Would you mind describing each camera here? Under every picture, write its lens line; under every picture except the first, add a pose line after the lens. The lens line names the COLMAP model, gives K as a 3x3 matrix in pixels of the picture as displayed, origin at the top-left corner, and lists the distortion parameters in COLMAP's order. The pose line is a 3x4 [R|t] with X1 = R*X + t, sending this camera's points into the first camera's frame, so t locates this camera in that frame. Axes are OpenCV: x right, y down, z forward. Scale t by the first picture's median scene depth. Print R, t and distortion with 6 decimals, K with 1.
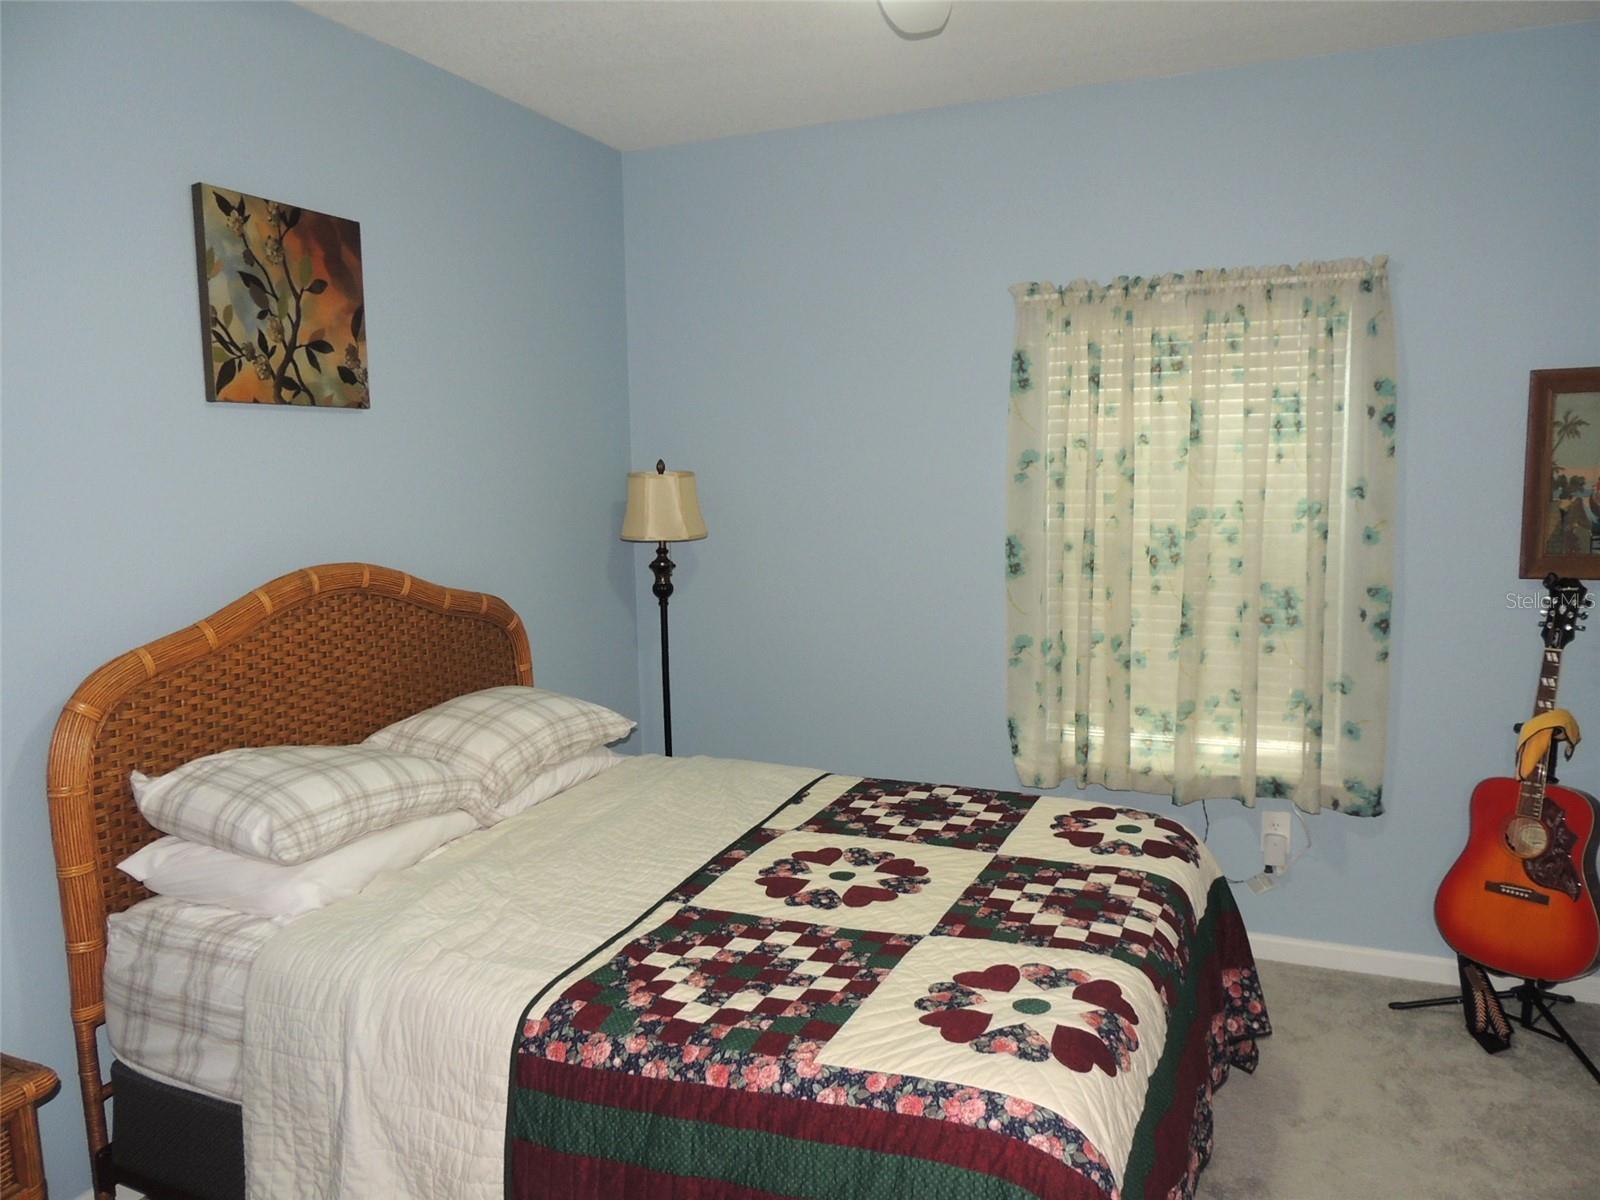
lens RADIAL K [[1136.4, 0, 811.7], [0, 1136.4, 605.6], [0, 0, 1]] dist [-0.021478, 0.001346]
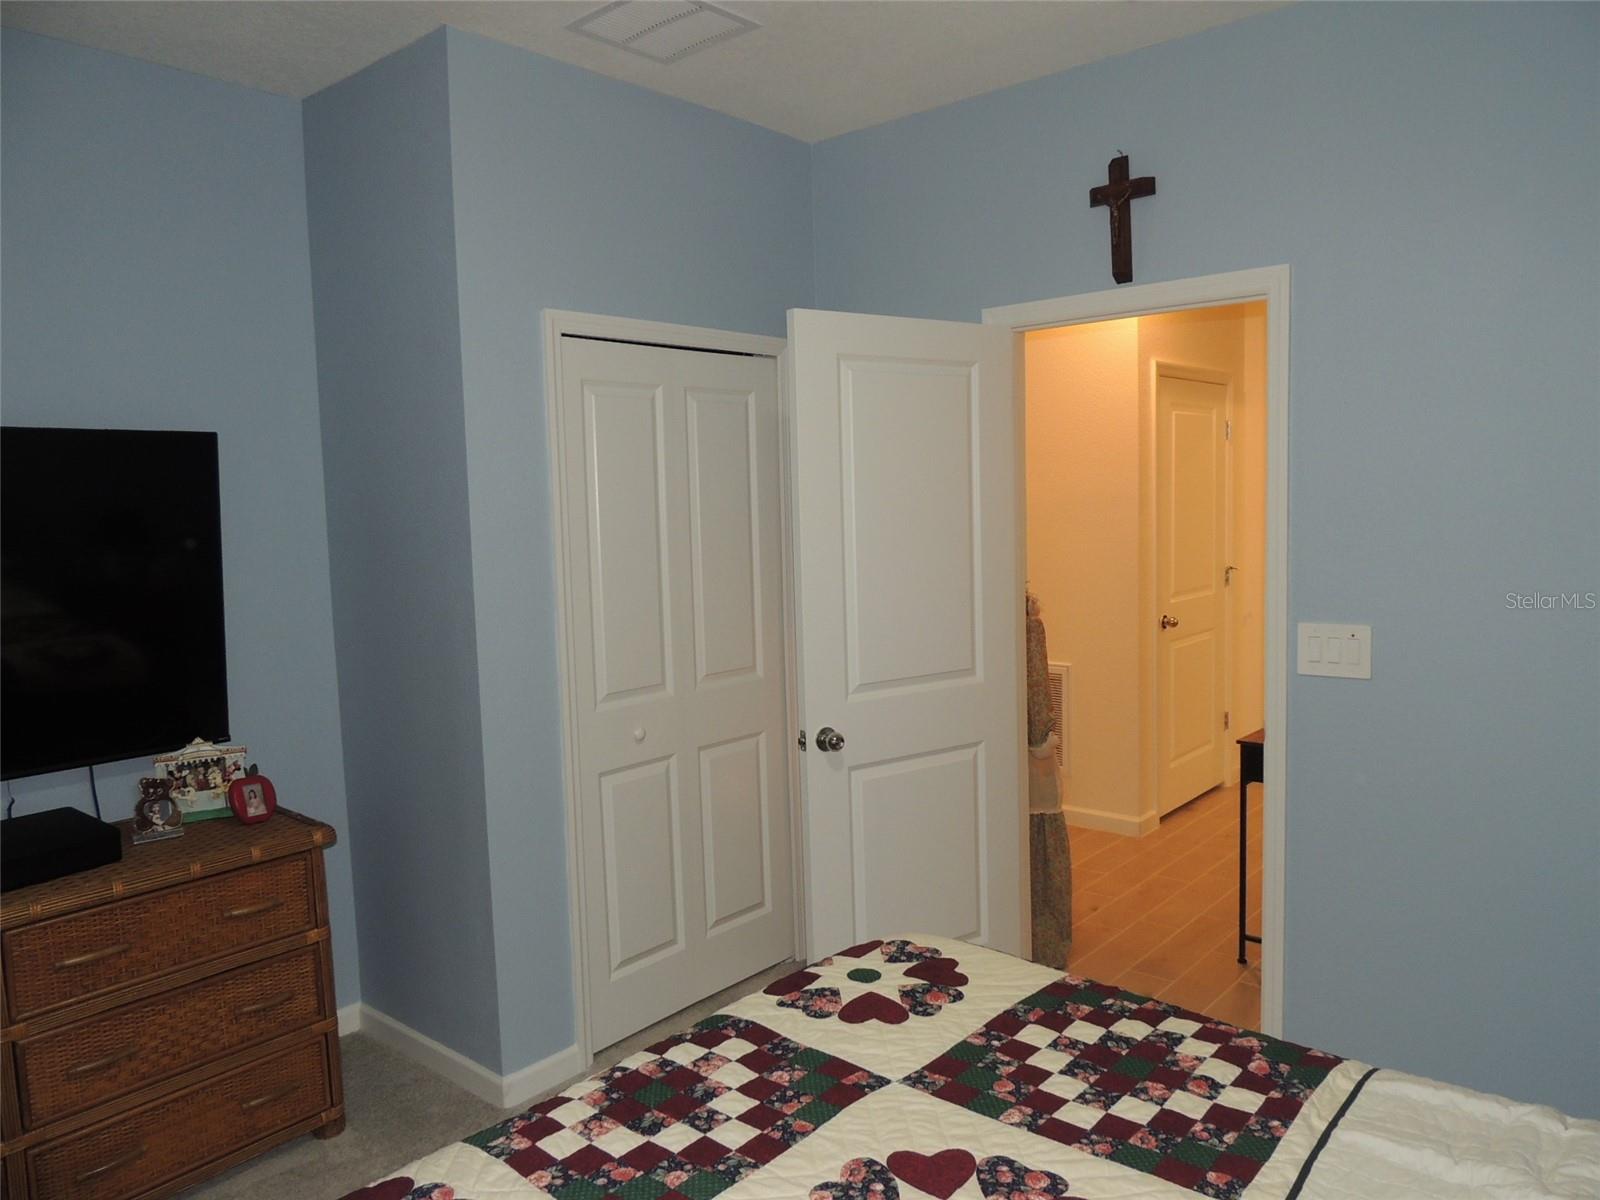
lens RADIAL K [[1136.4, 0, 811.7], [0, 1136.4, 605.6], [0, 0, 1]] dist [-0.021478, 0.001346]
pose [[-0.948187, 0.021554, 0.316981, -0.103822], [0.092521, 0.973188, 0.210582, -0.209582], [-0.303944, 0.228999, -0.924758, 1.706270]]
